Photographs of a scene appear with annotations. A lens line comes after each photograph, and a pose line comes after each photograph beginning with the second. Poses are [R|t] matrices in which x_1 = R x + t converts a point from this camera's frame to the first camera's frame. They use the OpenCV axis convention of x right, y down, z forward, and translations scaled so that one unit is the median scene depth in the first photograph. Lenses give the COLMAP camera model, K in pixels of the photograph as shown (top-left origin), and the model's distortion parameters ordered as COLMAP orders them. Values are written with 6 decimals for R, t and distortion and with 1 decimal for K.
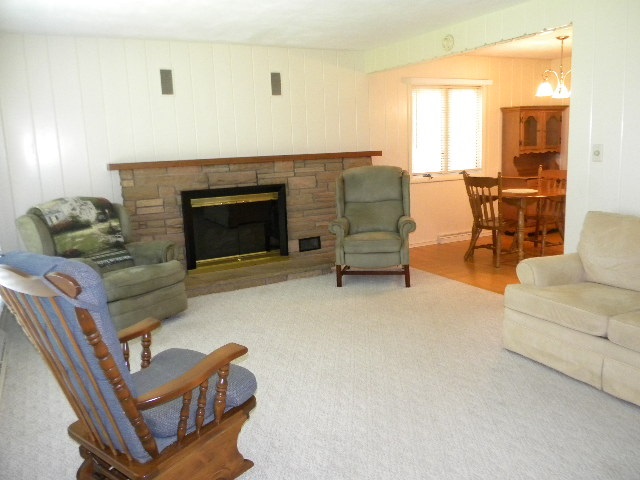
lens RADIAL K [[521.1, 0, 318.2], [0, 521.1, 235.2], [0, 0, 1]] dist [0.002912, -0.047635]
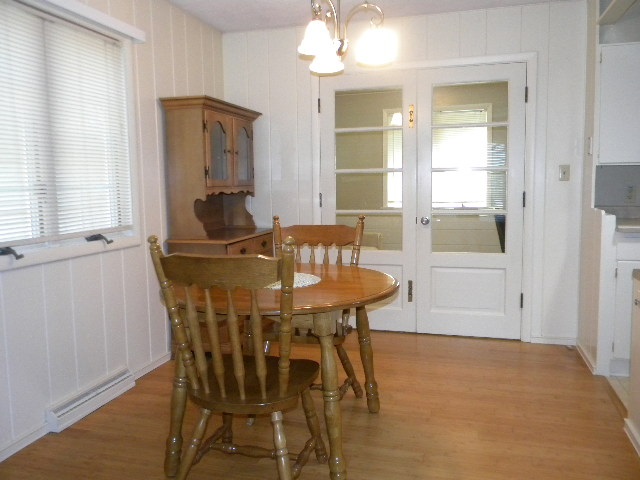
lens RADIAL K [[521.1, 0, 318.2], [0, 521.1, 235.2], [0, 0, 1]] dist [0.002912, -0.047635]
pose [[0.680539, -0.043956, 0.731393, 0.096848], [0.112505, 0.992630, -0.045026, -0.083232], [-0.724023, 0.112928, 0.680469, 0.592612]]
